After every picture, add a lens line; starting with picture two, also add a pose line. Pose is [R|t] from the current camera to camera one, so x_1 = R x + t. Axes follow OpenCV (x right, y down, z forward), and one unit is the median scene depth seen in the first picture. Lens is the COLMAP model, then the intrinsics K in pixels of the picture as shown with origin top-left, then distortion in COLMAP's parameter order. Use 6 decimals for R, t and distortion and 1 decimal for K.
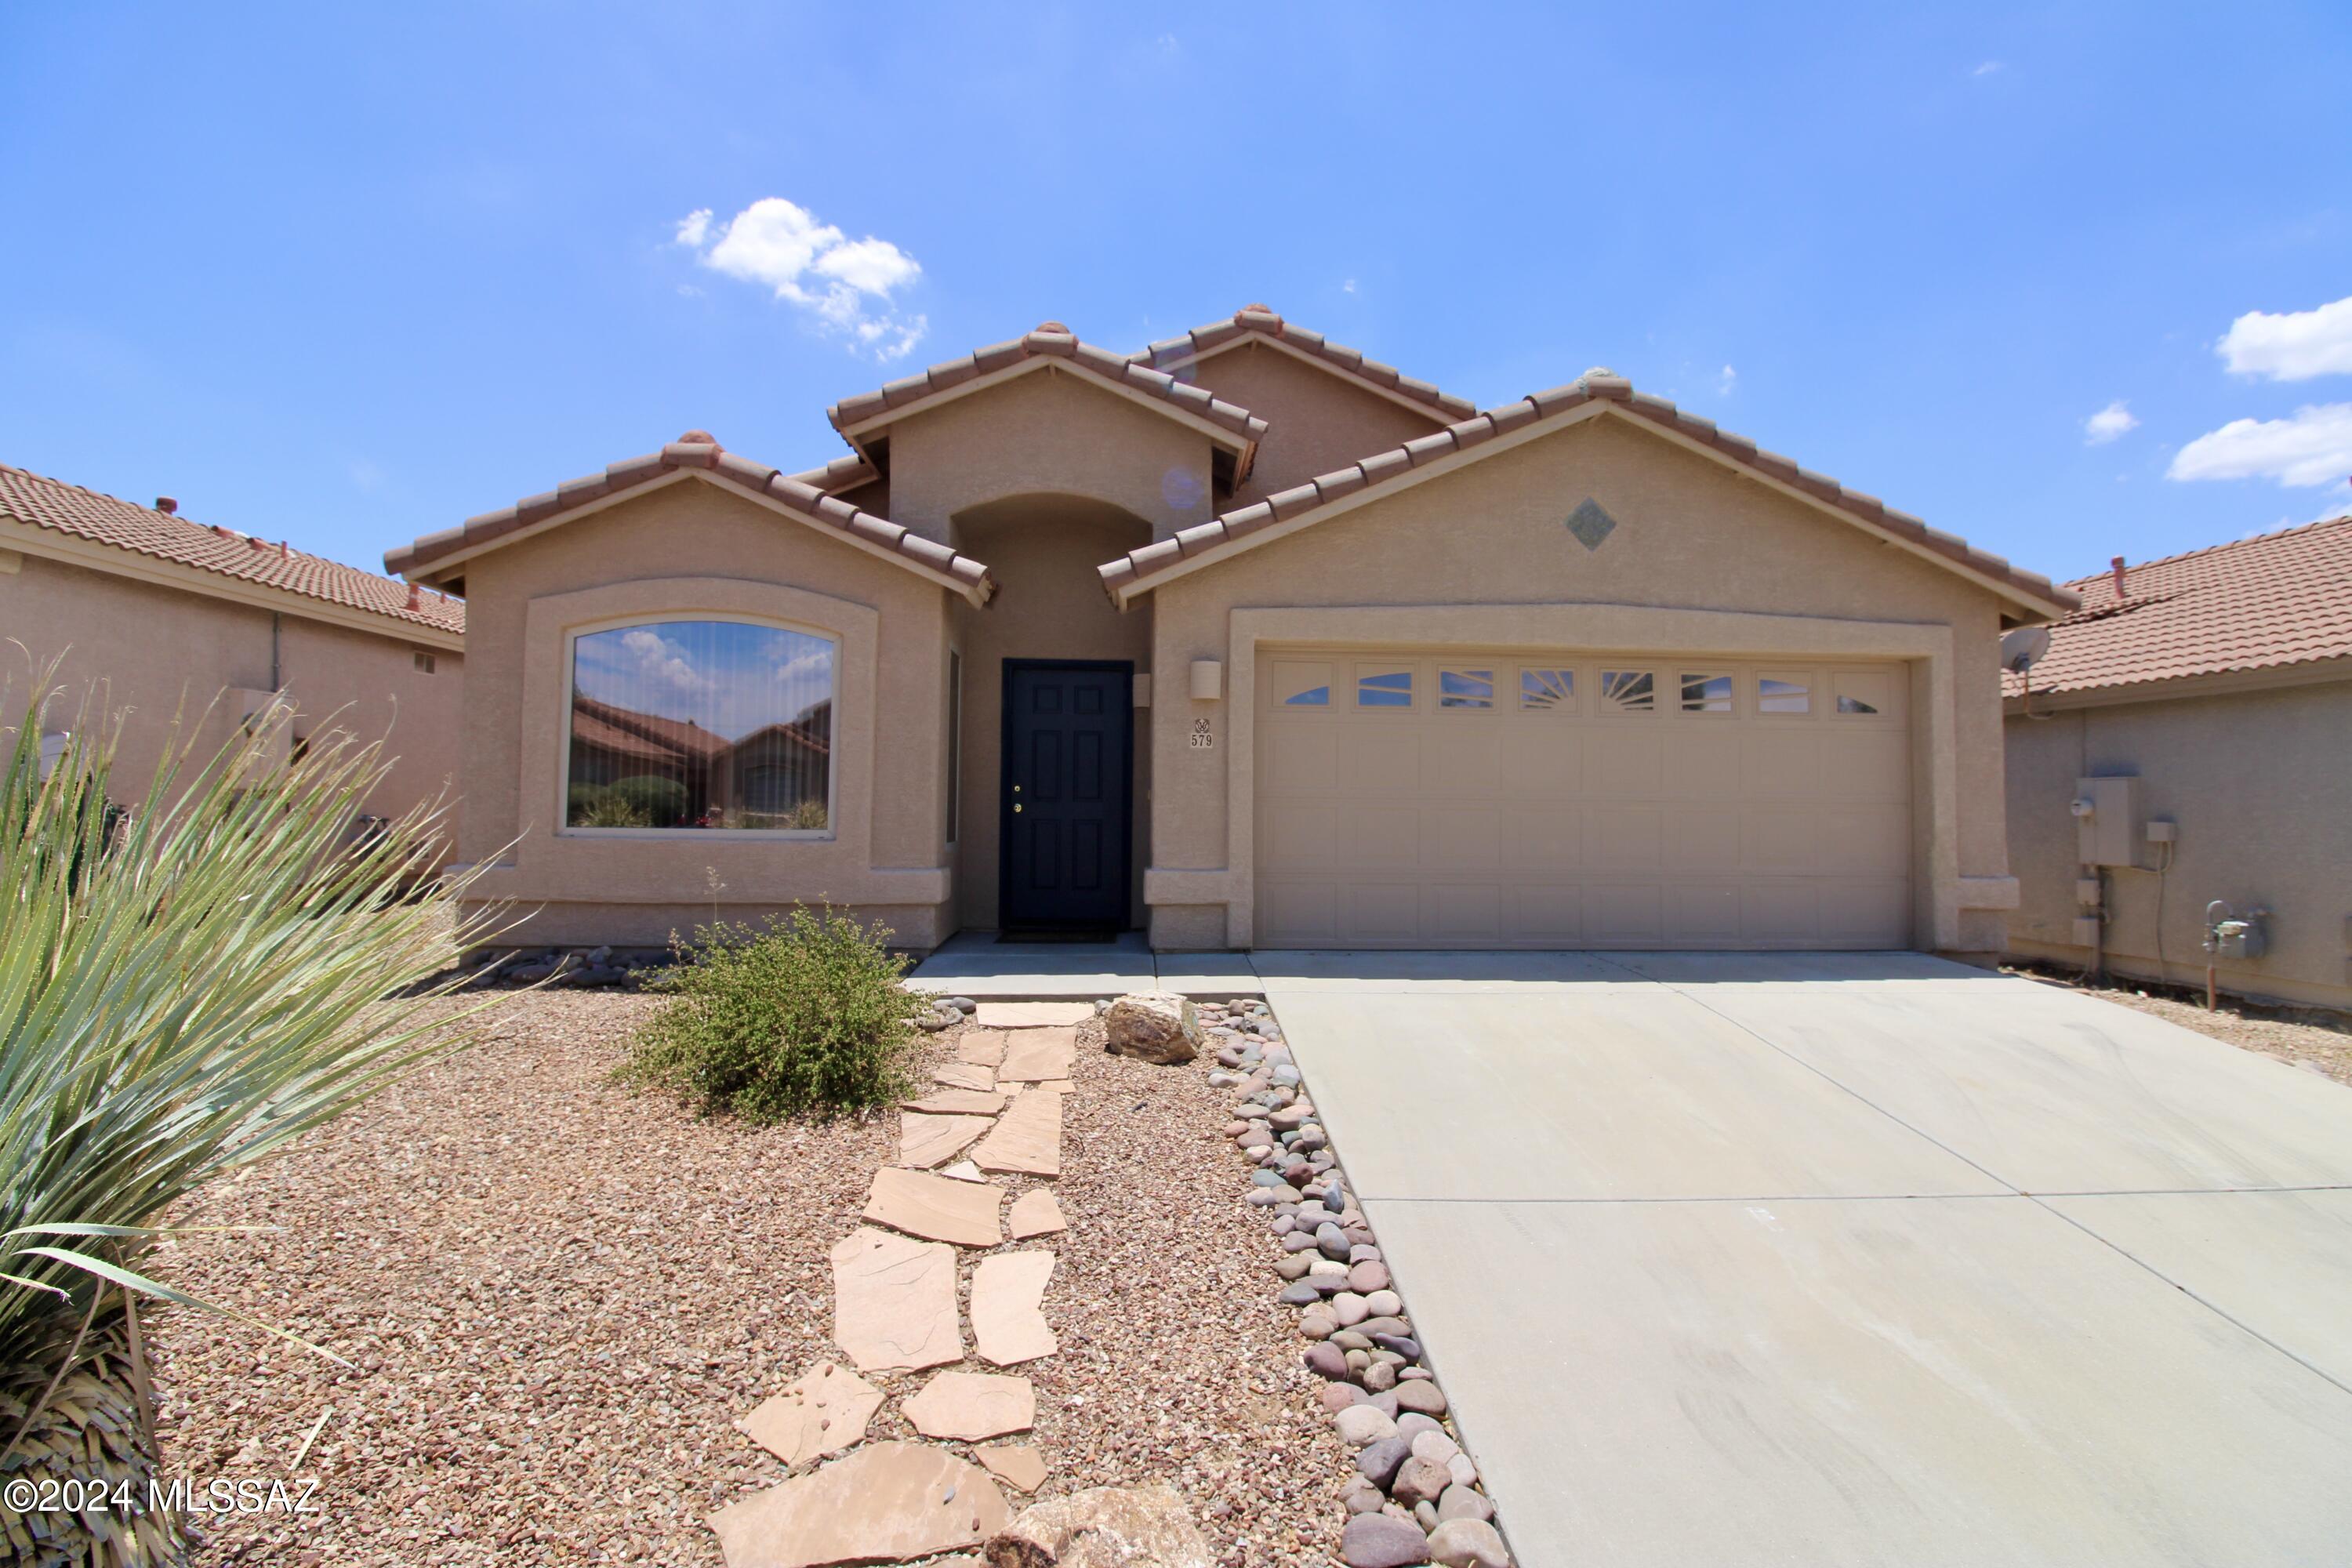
lens RADIAL K [[1089.9, 0, 1234.4], [0, 1089.9, 791.4], [0, 0, 1]] dist [0.000842, -0.000263]
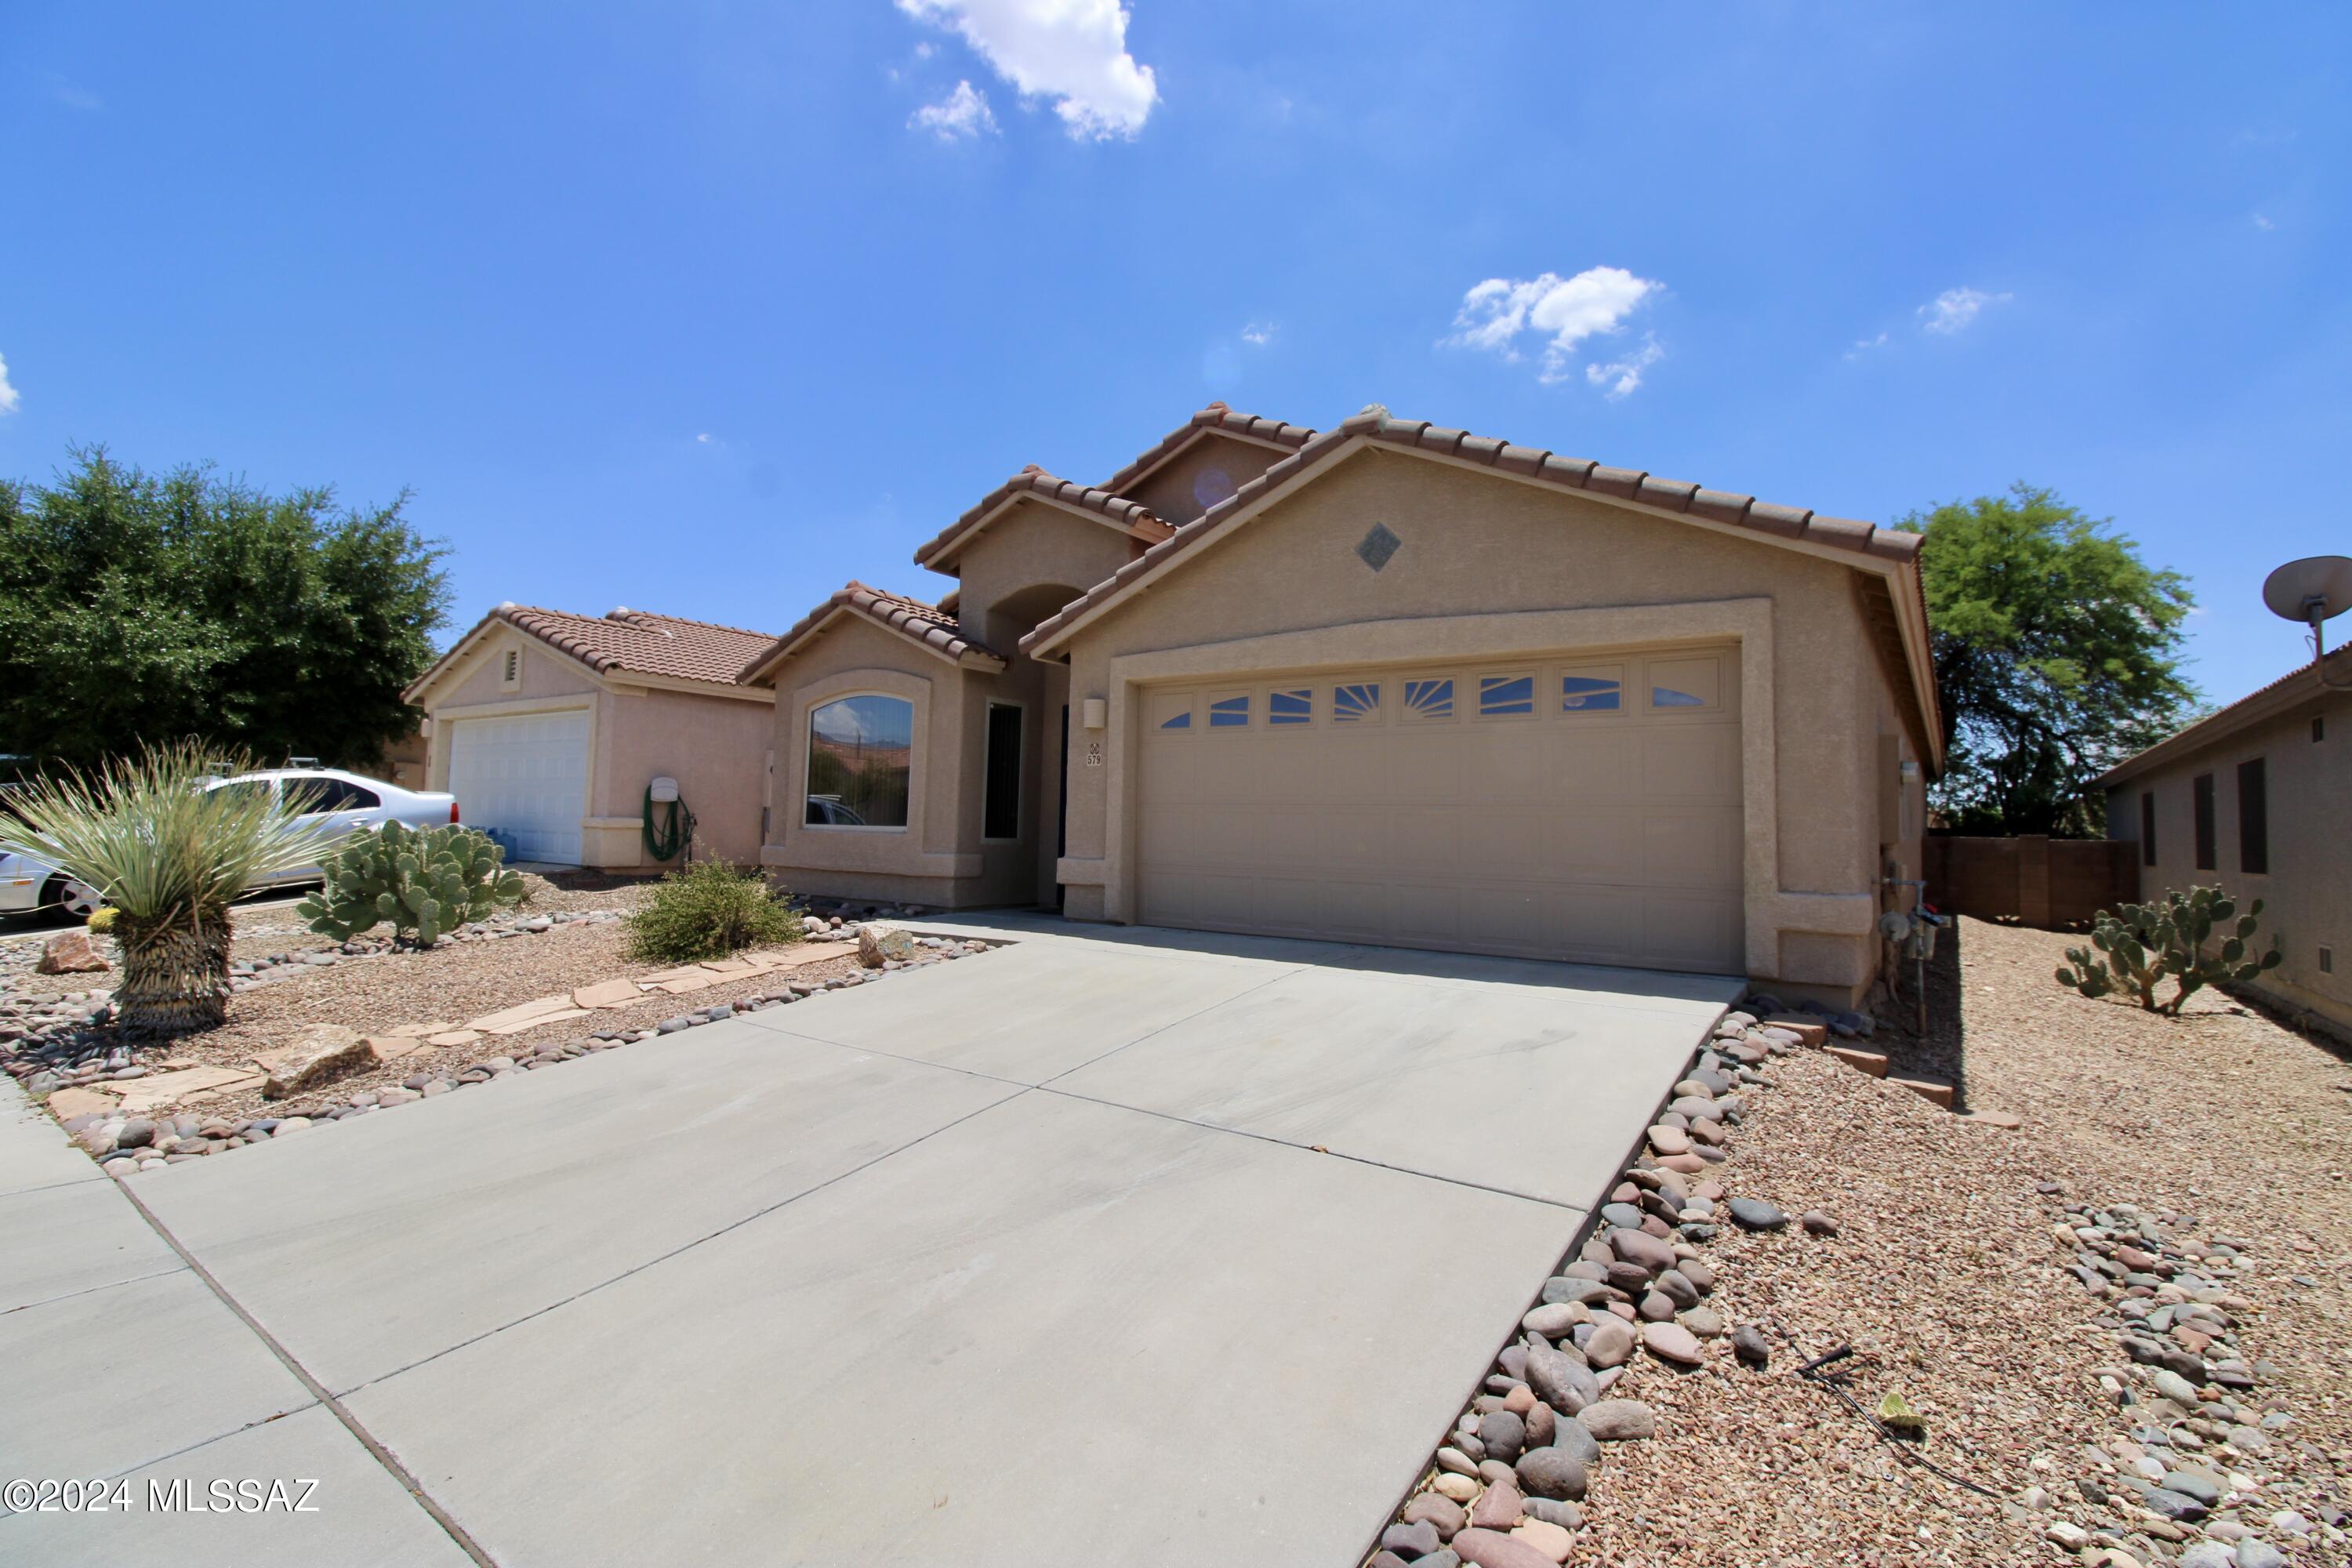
lens RADIAL K [[1089.9, 0, 1234.4], [0, 1089.9, 791.4], [0, 0, 1]] dist [0.000842, -0.000263]
pose [[0.785989, -0.015444, -0.618047, 0.877718], [-0.002901, 0.999585, -0.028667, 0.026936], [0.618233, 0.024325, 0.785618, 0.073394]]
